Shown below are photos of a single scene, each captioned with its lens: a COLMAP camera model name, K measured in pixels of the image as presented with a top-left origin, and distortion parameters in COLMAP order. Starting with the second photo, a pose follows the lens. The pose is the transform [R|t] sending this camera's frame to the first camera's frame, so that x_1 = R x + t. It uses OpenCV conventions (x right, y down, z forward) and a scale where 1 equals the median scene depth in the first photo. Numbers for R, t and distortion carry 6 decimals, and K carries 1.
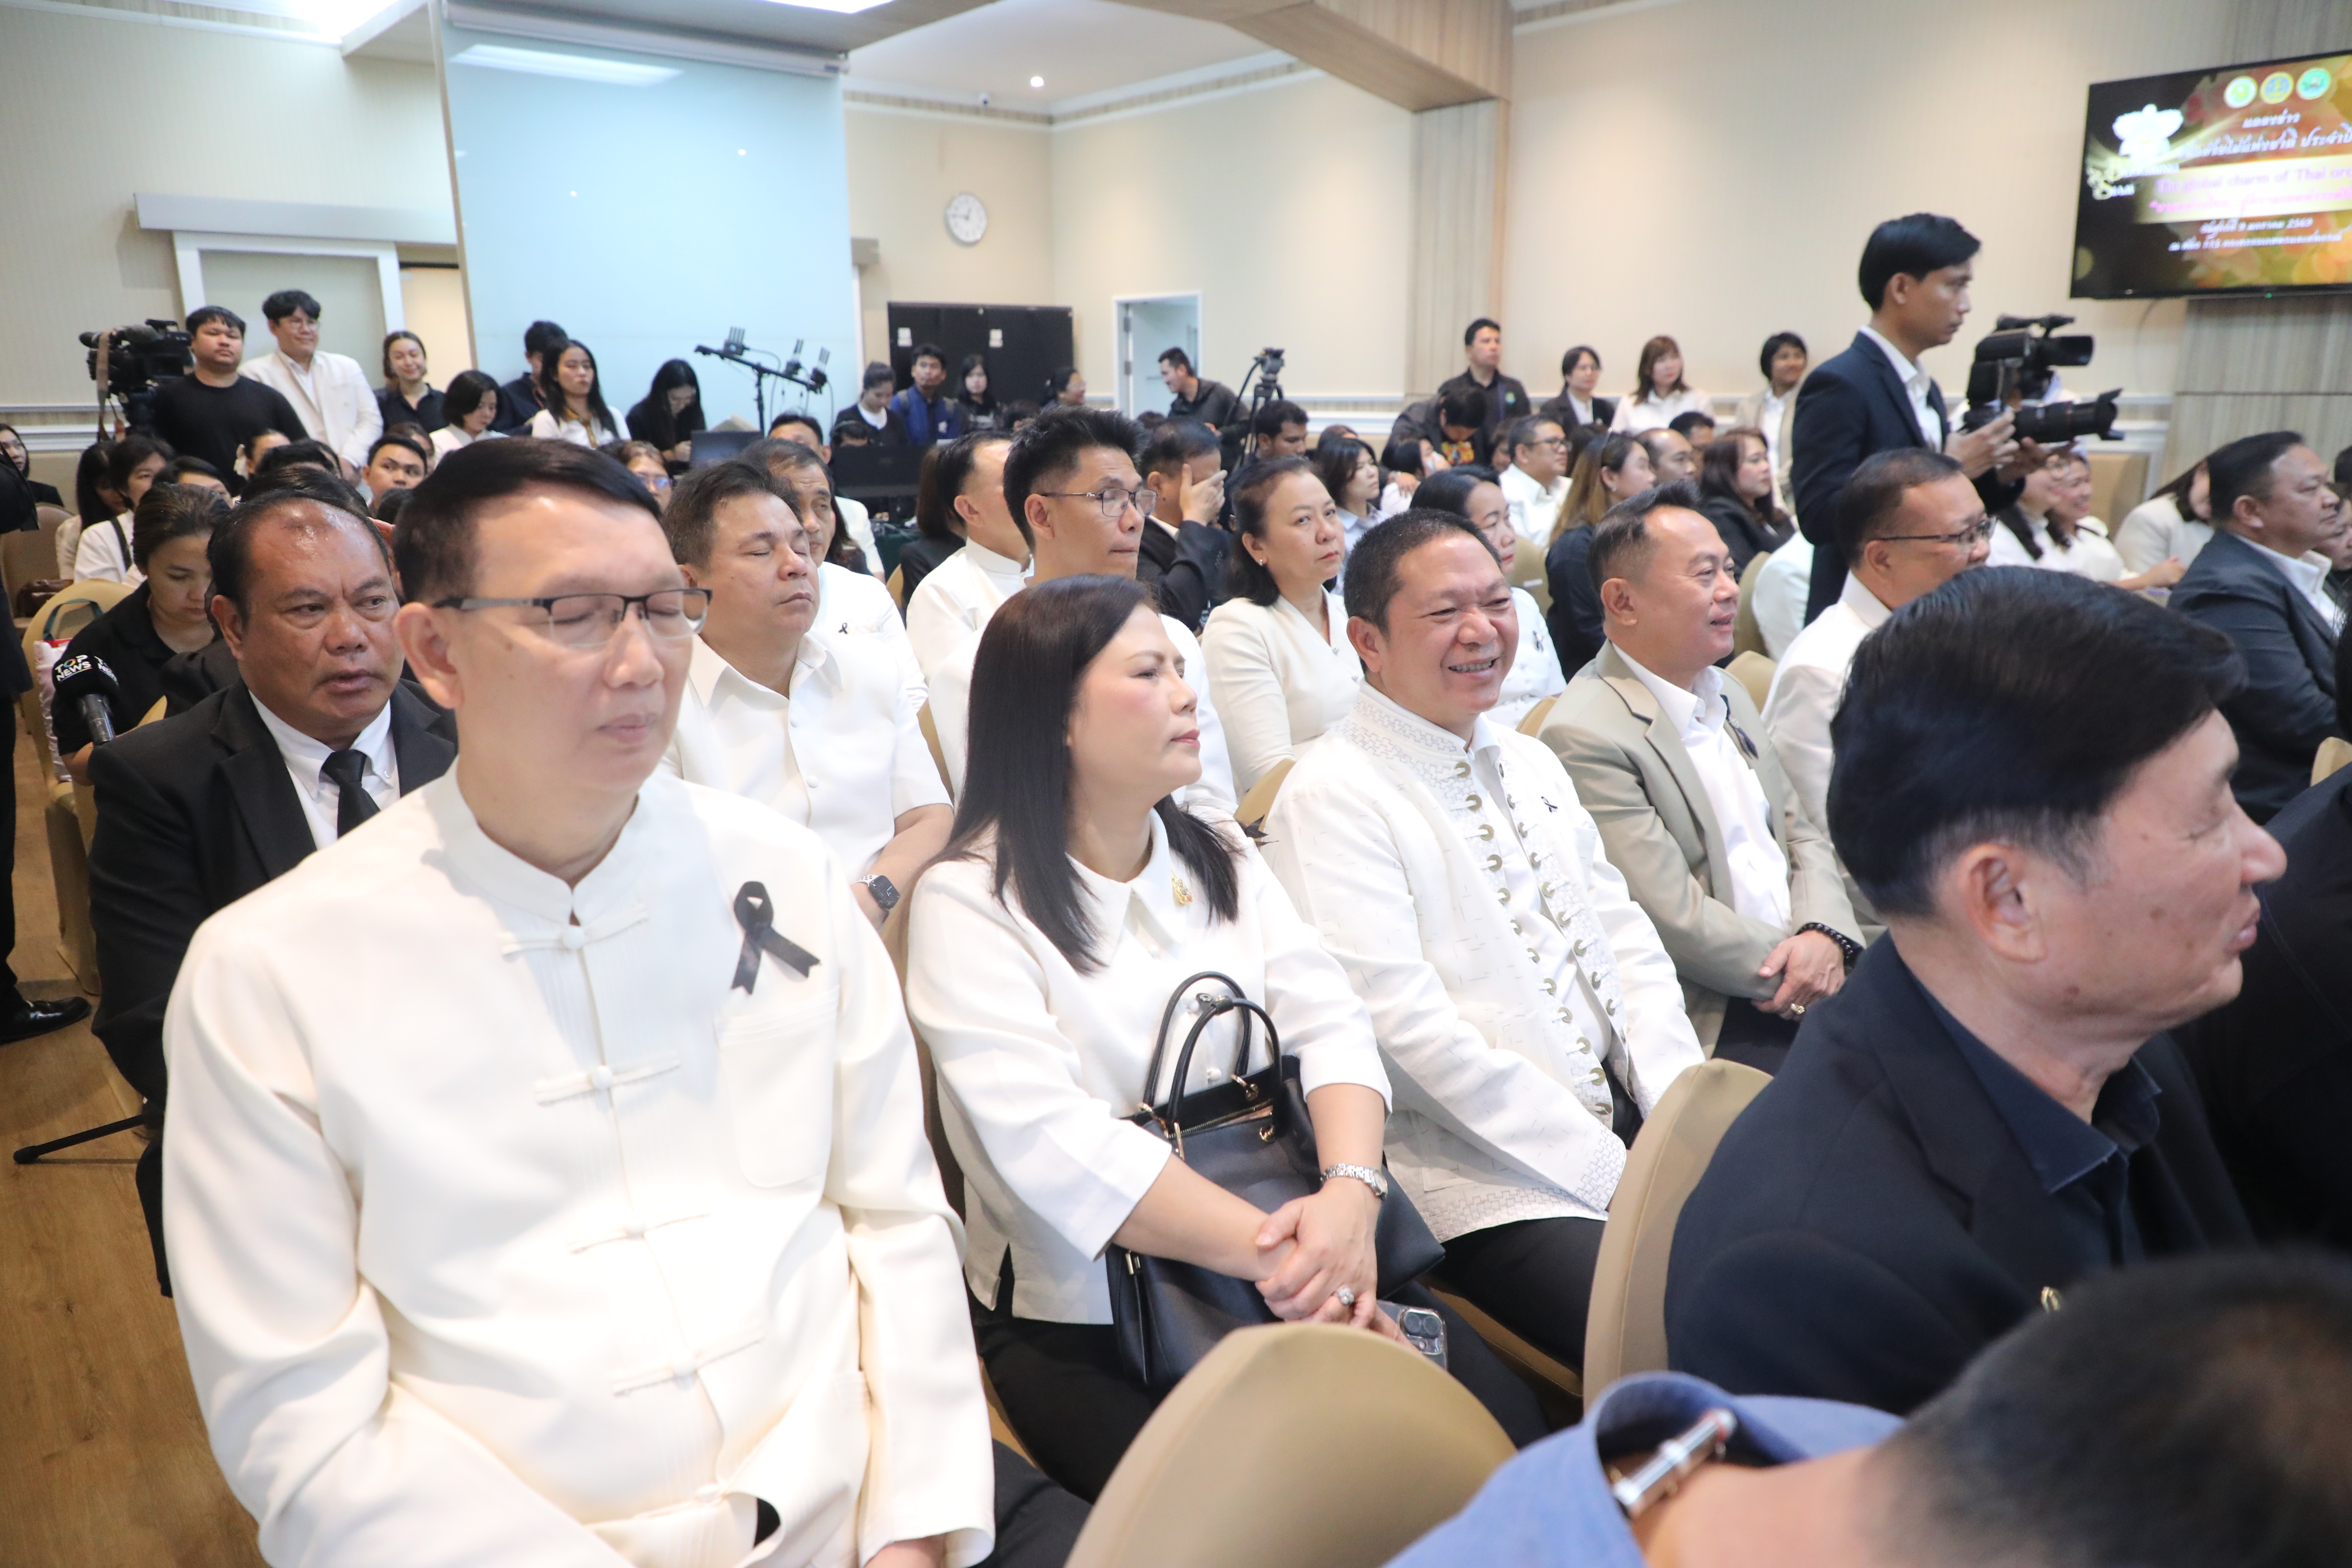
lens RADIAL K [[1466.6, 0, 1107.4], [0, 1466.6, 784.2], [0, 0, 1]] dist [-0.000115, -0.004299]
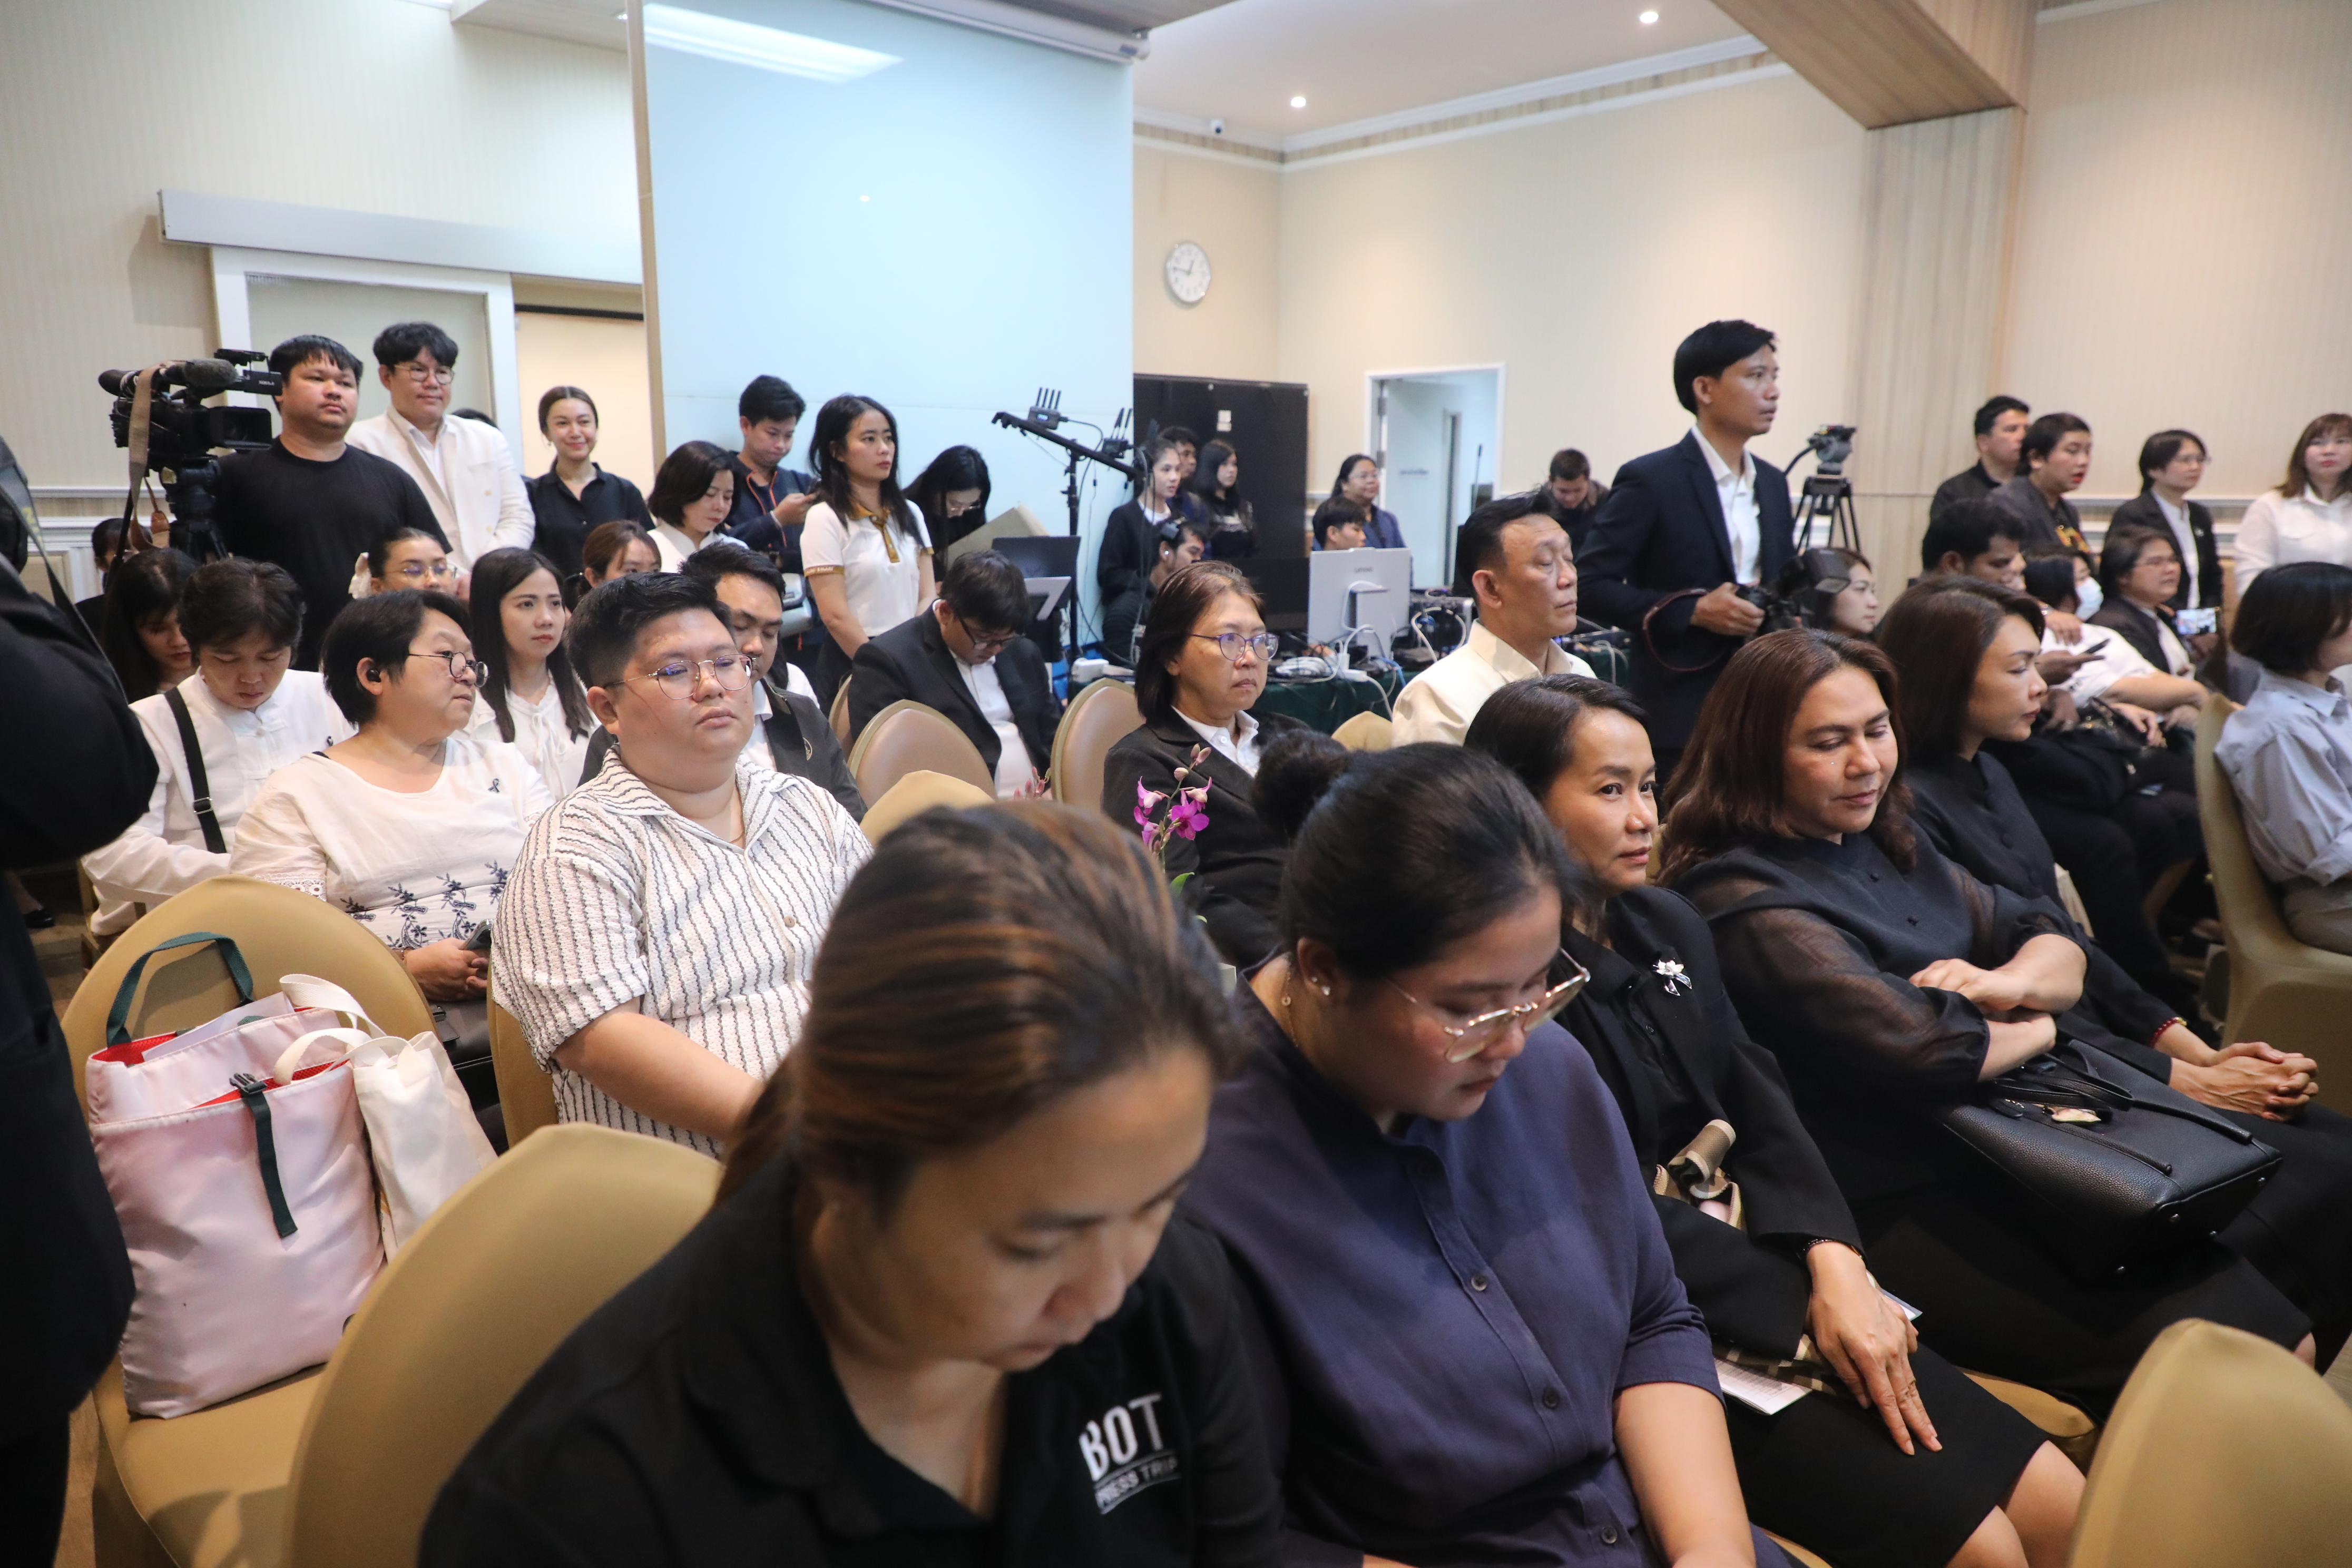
lens RADIAL K [[1568.0, 0, 1173.4], [0, 1568.0, 811.5], [0, 0, 1]] dist [0.001413, 0.009280]
pose [[0.999475, 0.003599, 0.032196, -0.213638], [-0.001674, 0.998219, -0.059630, -0.066349], [-0.032354, 0.059545, 0.997701, 0.264023]]
